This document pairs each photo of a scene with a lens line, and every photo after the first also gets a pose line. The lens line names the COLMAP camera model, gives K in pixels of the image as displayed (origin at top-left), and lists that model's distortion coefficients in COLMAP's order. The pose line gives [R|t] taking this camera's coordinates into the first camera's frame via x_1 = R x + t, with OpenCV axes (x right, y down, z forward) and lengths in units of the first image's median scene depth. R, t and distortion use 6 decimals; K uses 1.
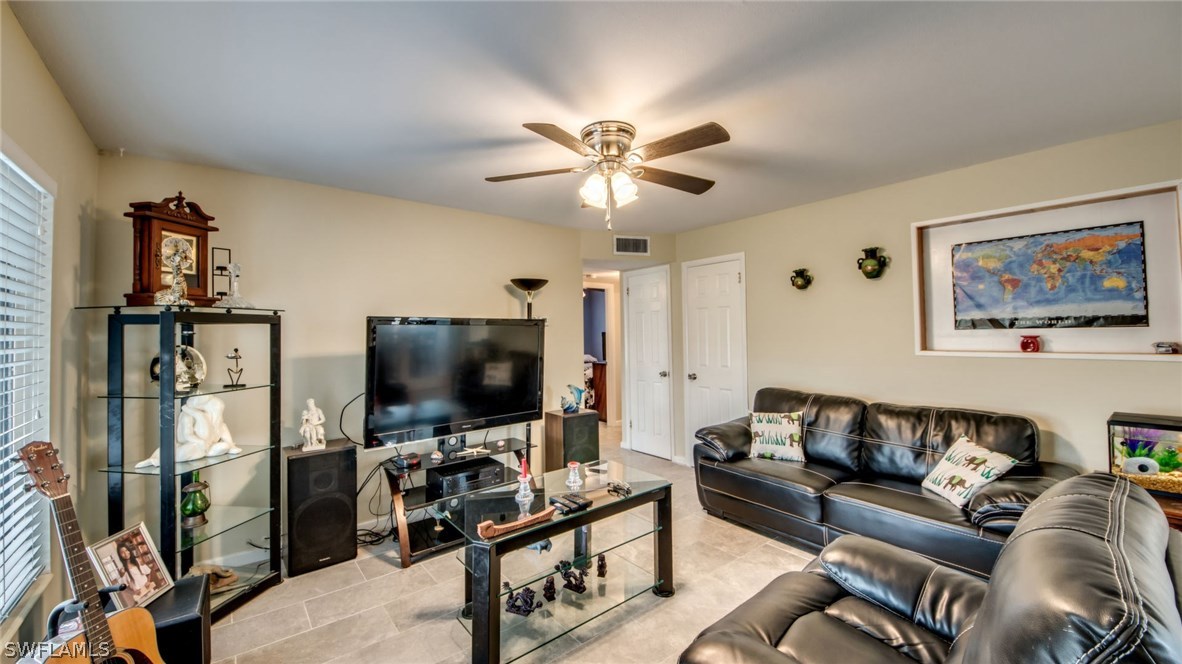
lens RADIAL K [[447.3, 0, 599.3], [0, 447.3, 332.9], [0, 0, 1]] dist [0.017402, -0.017672]
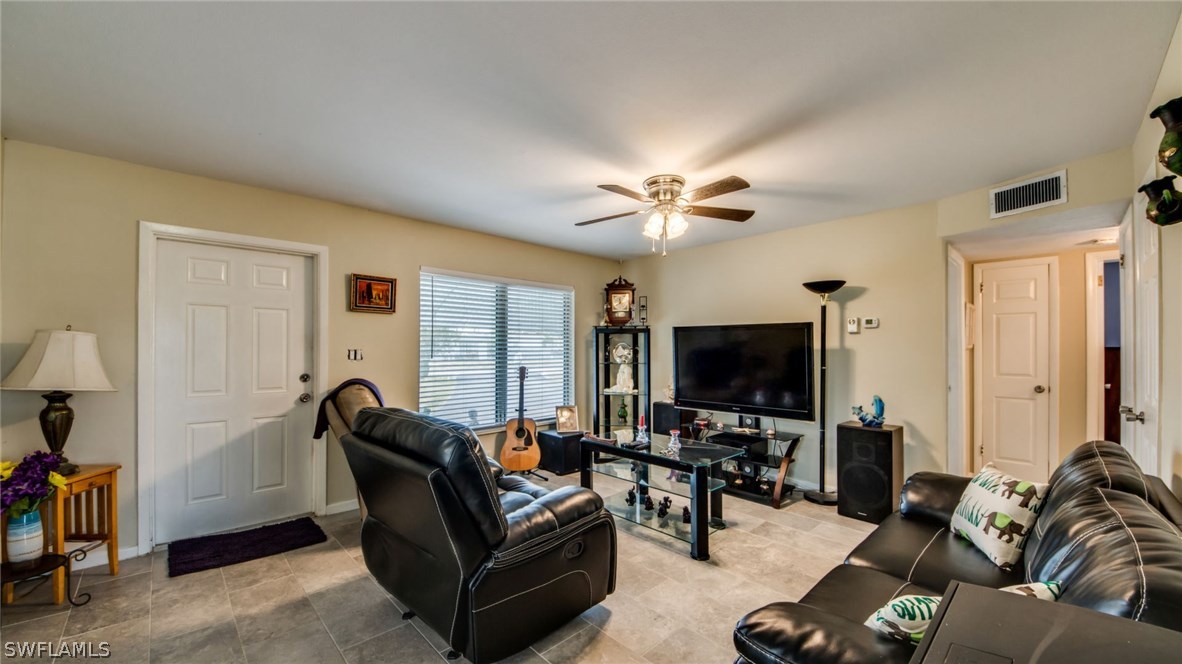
lens RADIAL K [[447.3, 0, 599.3], [0, 447.3, 332.9], [0, 0, 1]] dist [0.017402, -0.017672]
pose [[0.101270, -0.025098, -0.994542, 1.159956], [0.000149, 0.999682, -0.025213, 0.029041], [0.994859, 0.002405, 0.101242, 0.593182]]
